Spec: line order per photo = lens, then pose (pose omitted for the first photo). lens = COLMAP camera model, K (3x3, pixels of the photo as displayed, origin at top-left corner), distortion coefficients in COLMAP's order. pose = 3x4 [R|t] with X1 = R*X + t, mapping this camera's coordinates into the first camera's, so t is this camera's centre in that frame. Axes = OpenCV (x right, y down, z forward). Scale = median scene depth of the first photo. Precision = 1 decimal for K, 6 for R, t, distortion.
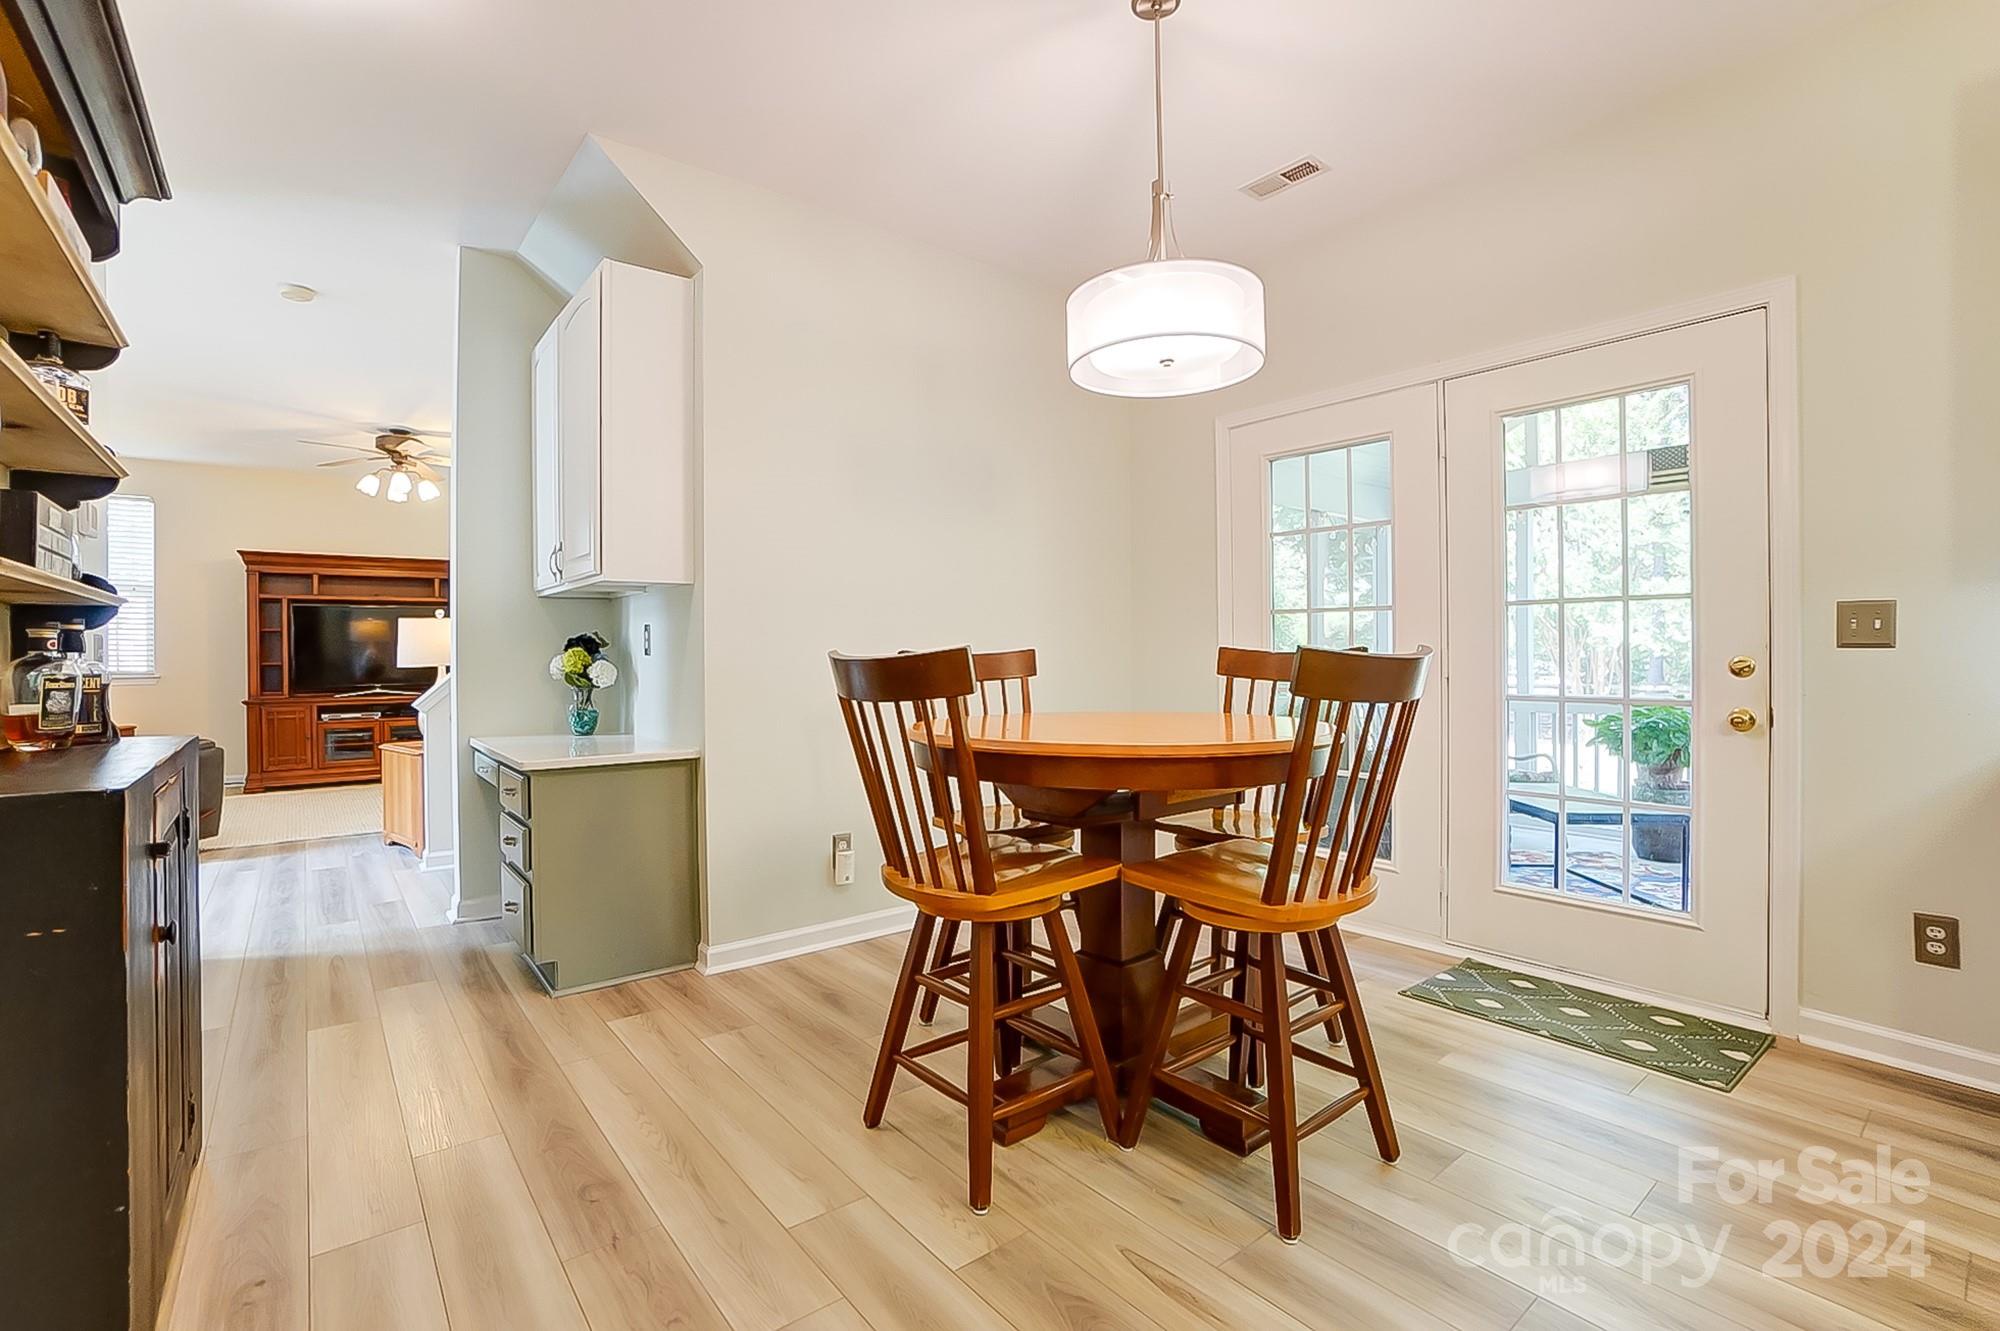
lens RADIAL K [[892.1, 0, 996.6], [0, 892.1, 661.6], [0, 0, 1]] dist [-0.064941, 0.027313]
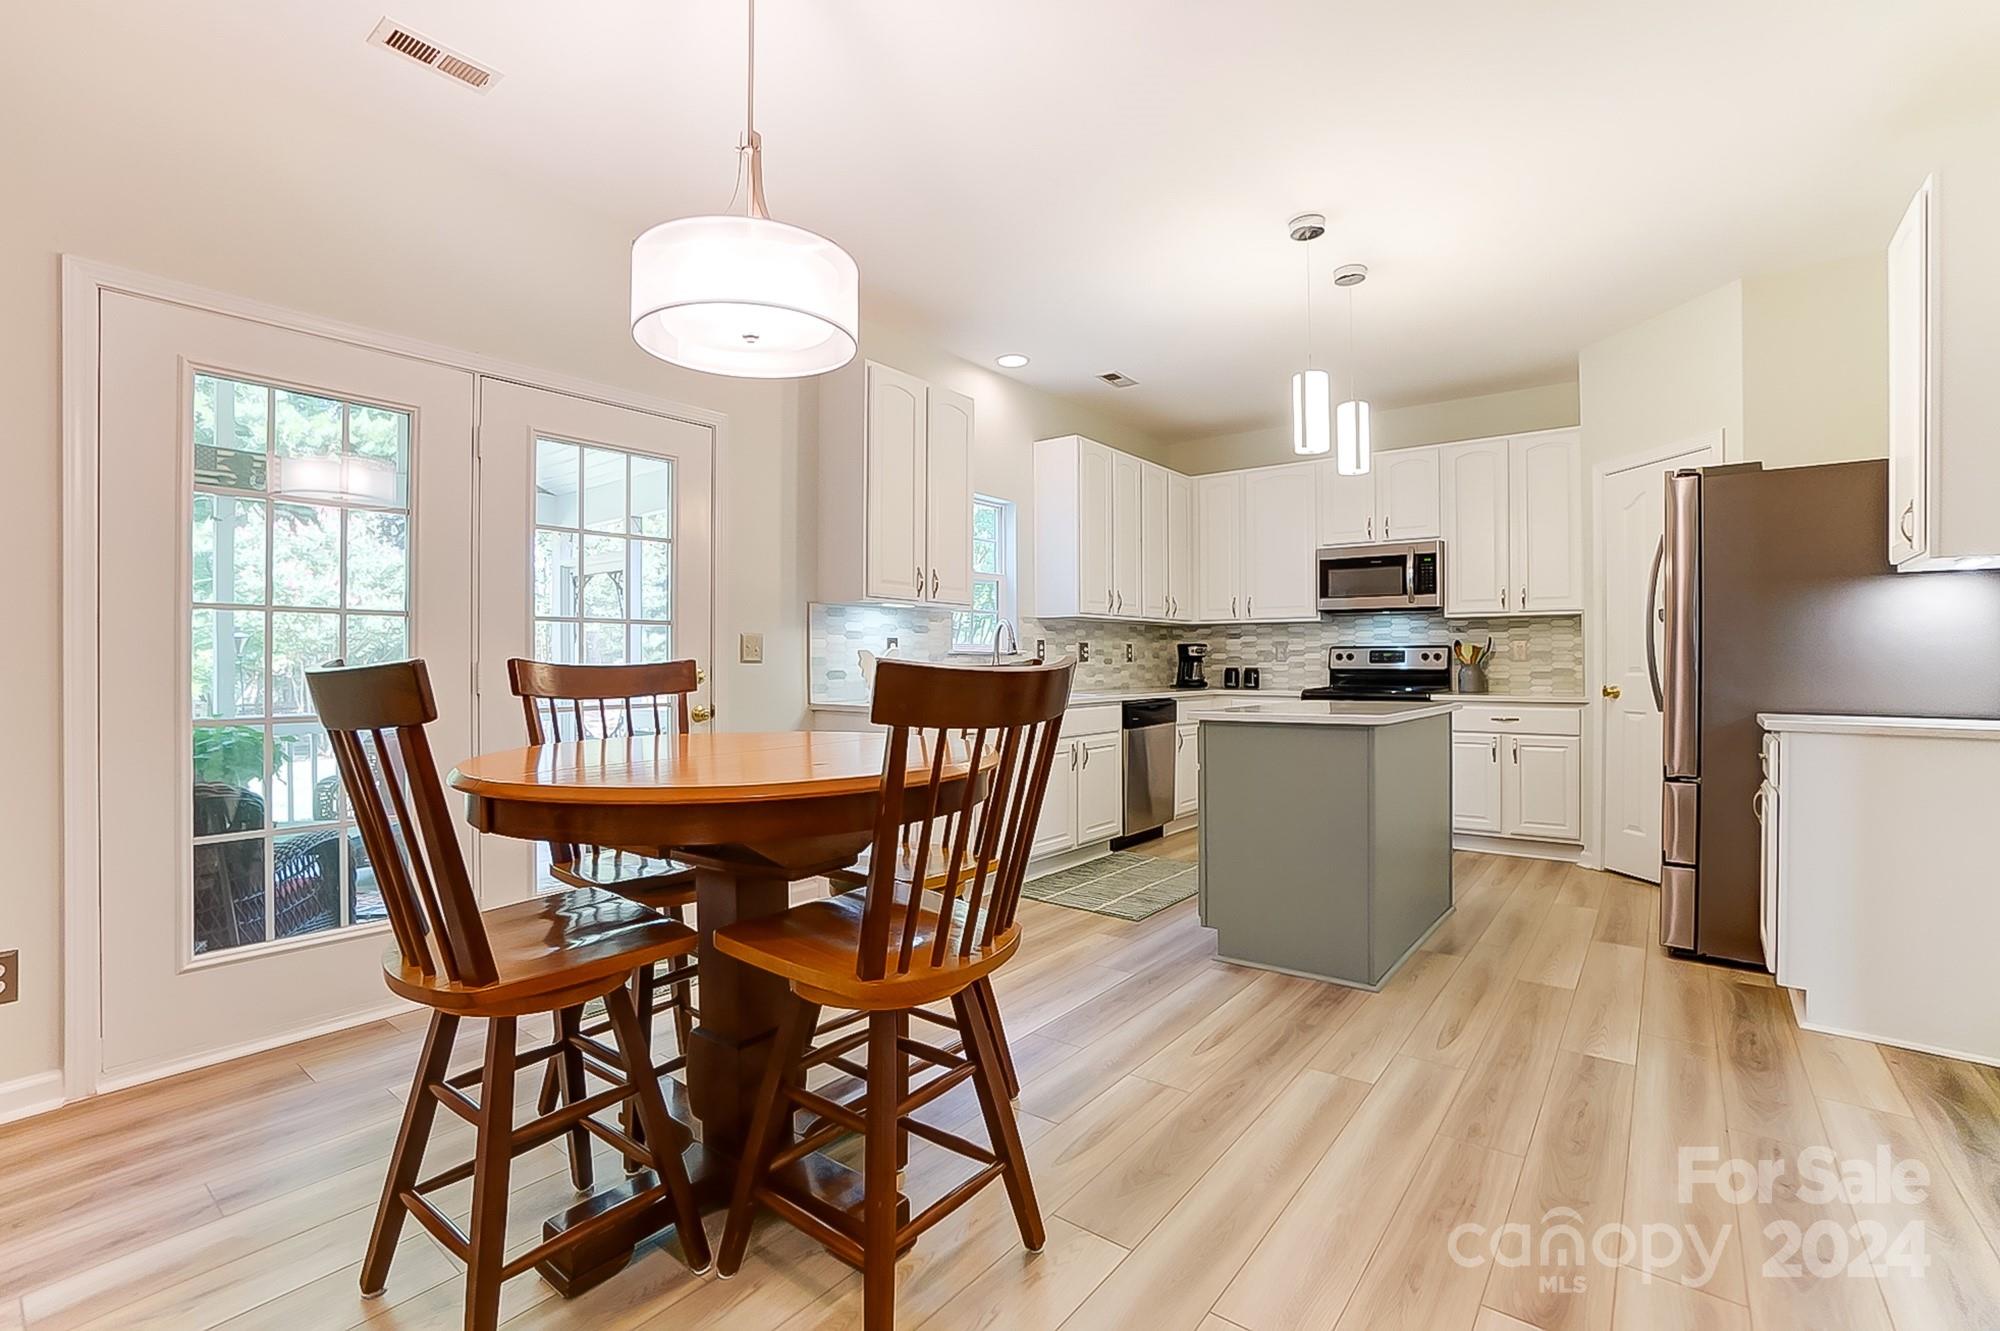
lens RADIAL K [[892.1, 0, 996.6], [0, 892.1, 661.6], [0, 0, 1]] dist [-0.064941, 0.027313]
pose [[-0.232322, 0.004385, 0.972629, -0.709984], [0.010524, 0.999943, -0.001994, -0.010492], [-0.972582, 0.009773, -0.232355, 0.956079]]
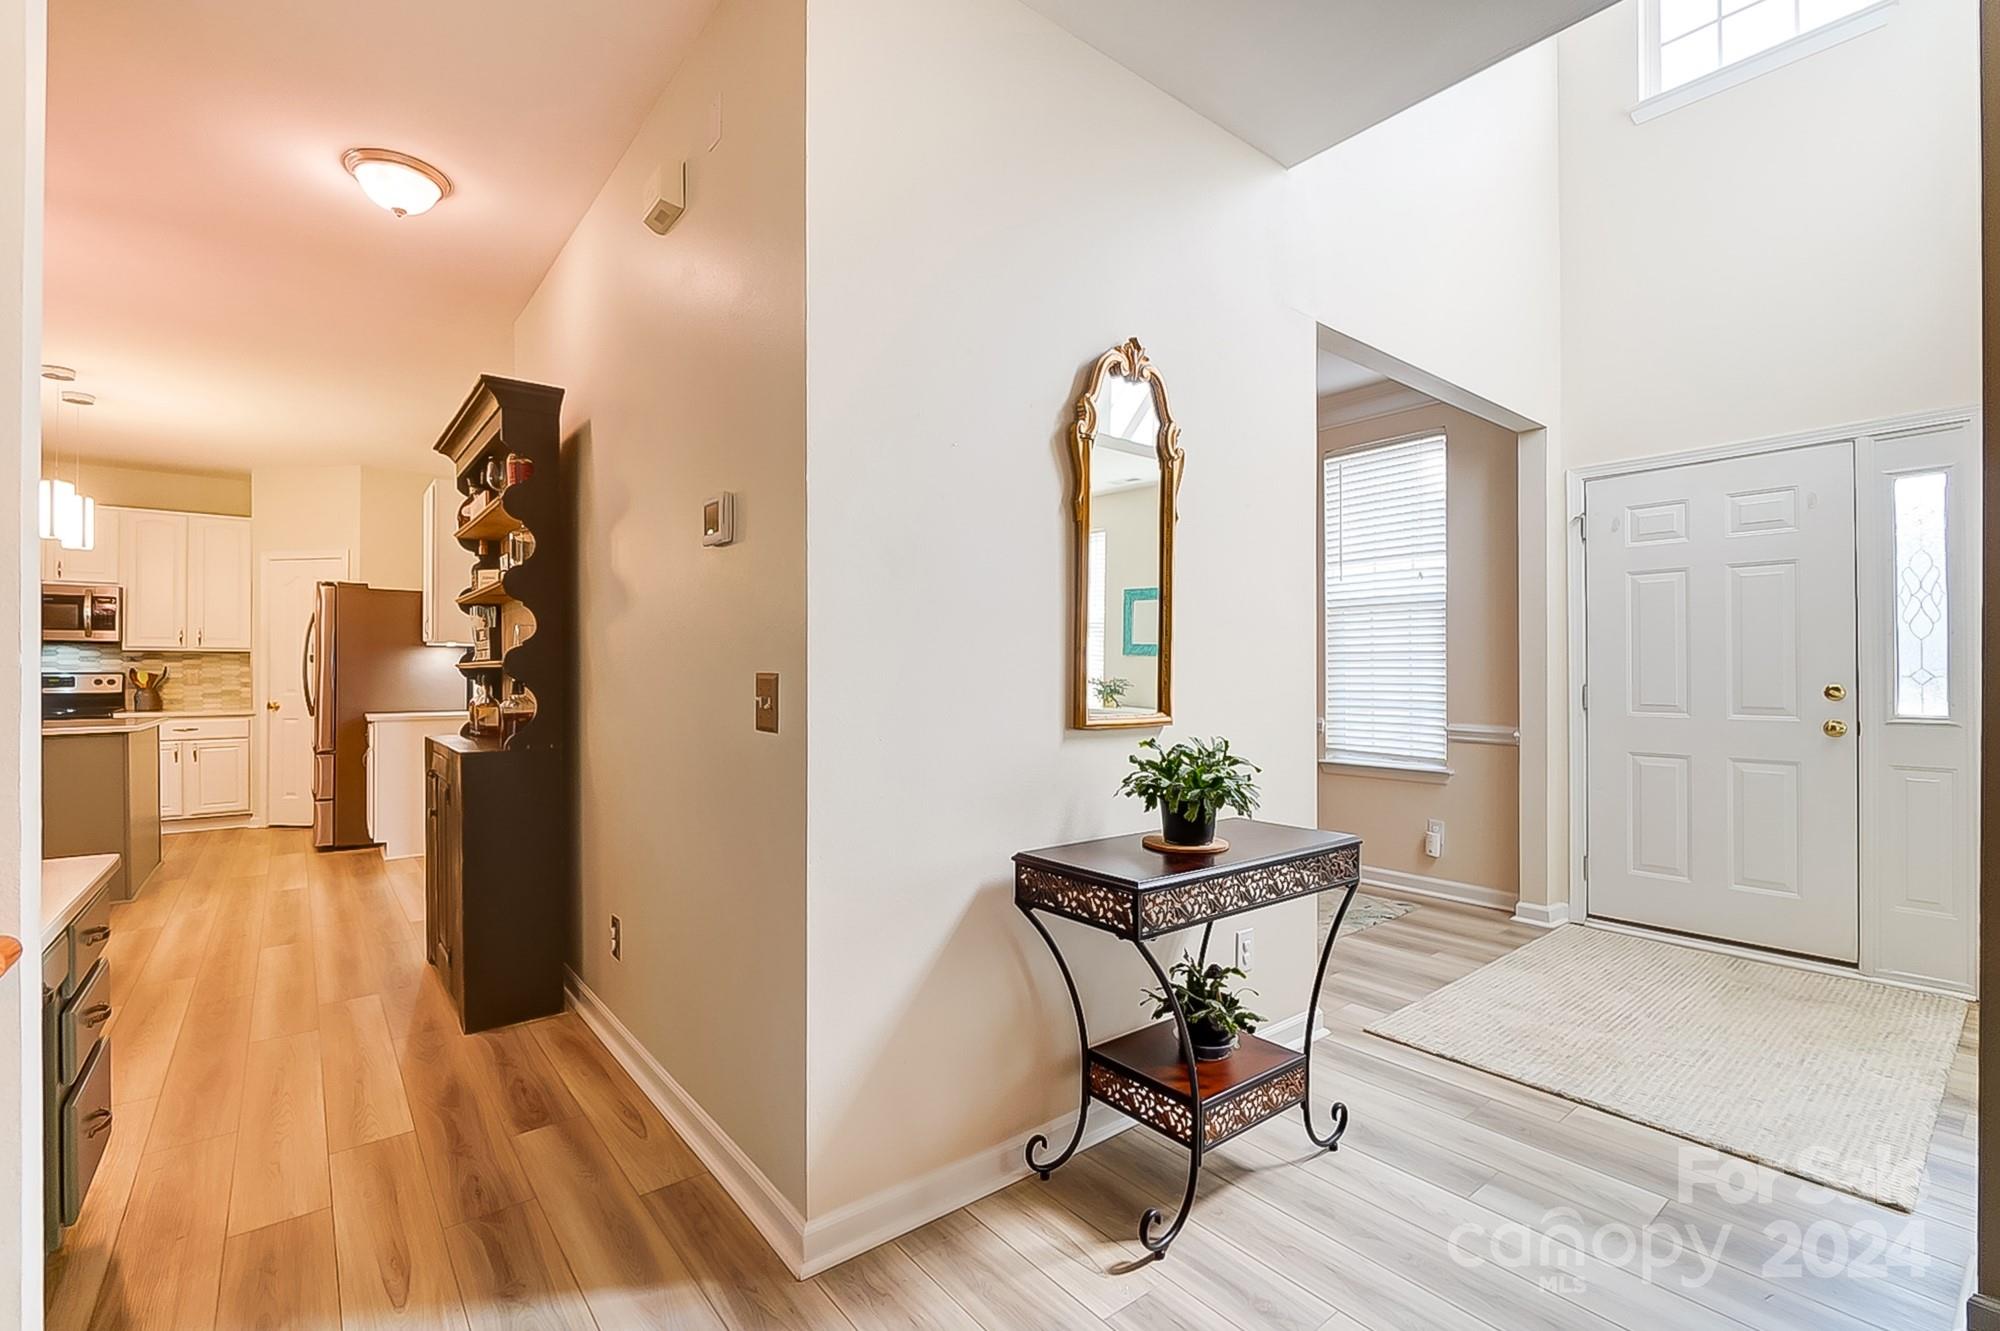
lens RADIAL K [[889.9, 0, 990.9], [0, 889.9, 666.0], [0, 0, 1]] dist [-0.002082, -0.000398]
pose [[-0.999954, 0.006753, 0.006864, -1.579500], [0.006762, 0.999976, 0.001196, -0.054067], [-0.006856, 0.001243, -0.999976, 2.151432]]
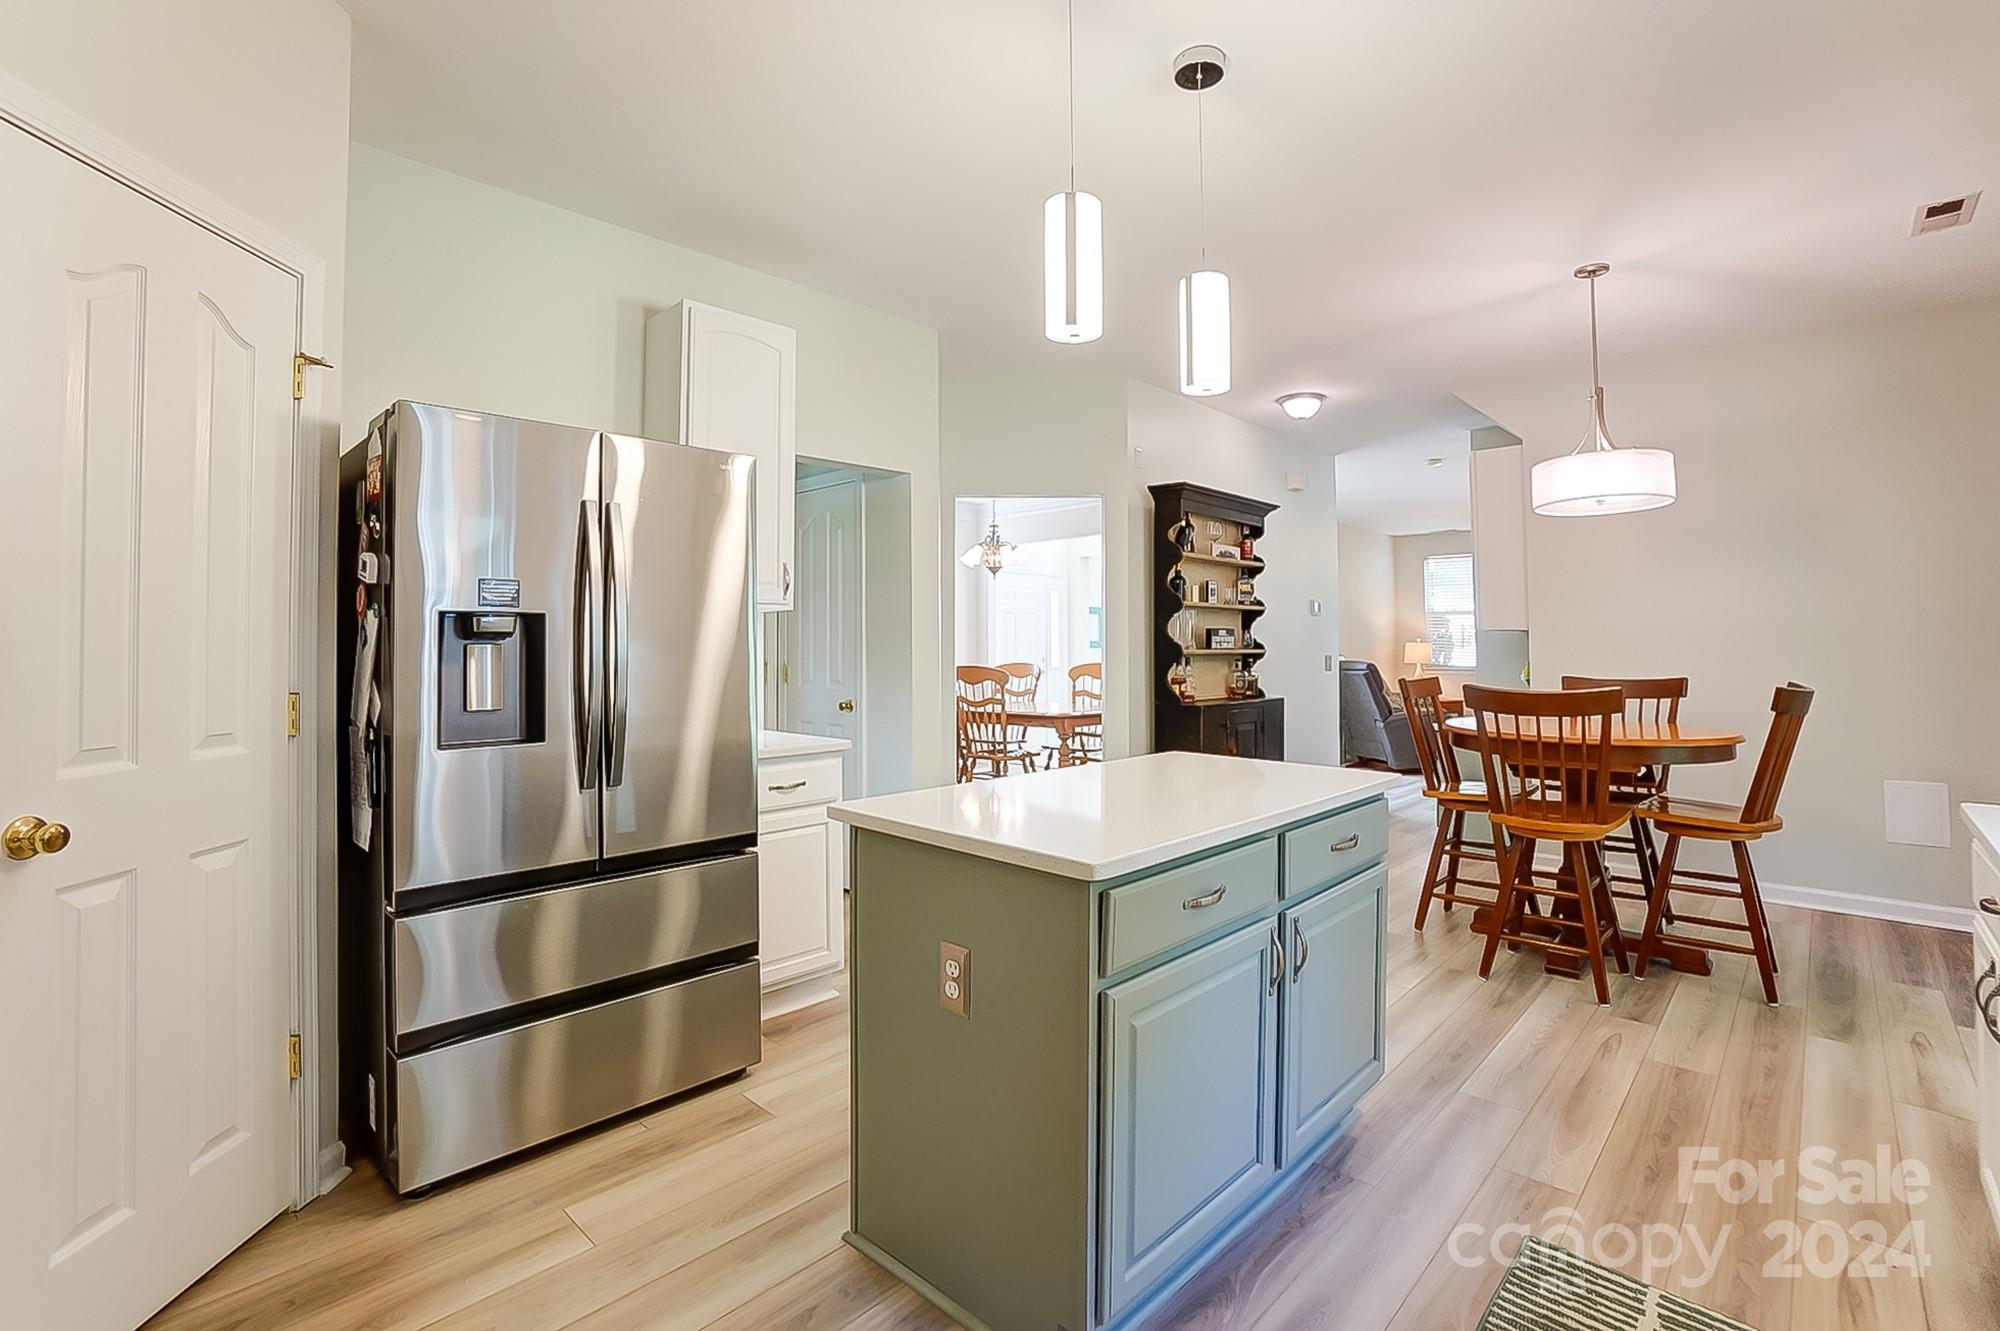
lens RADIAL K [[886.5, 0, 1000.0], [0, 886.5, 665.5], [0, 0, 1]] dist [-0.058502, 0.015365]
pose [[0.131603, 0.029280, -0.990870, 1.553512], [-0.009983, 0.999552, 0.028210, -0.078779], [0.991252, 0.006179, 0.131836, -0.277731]]
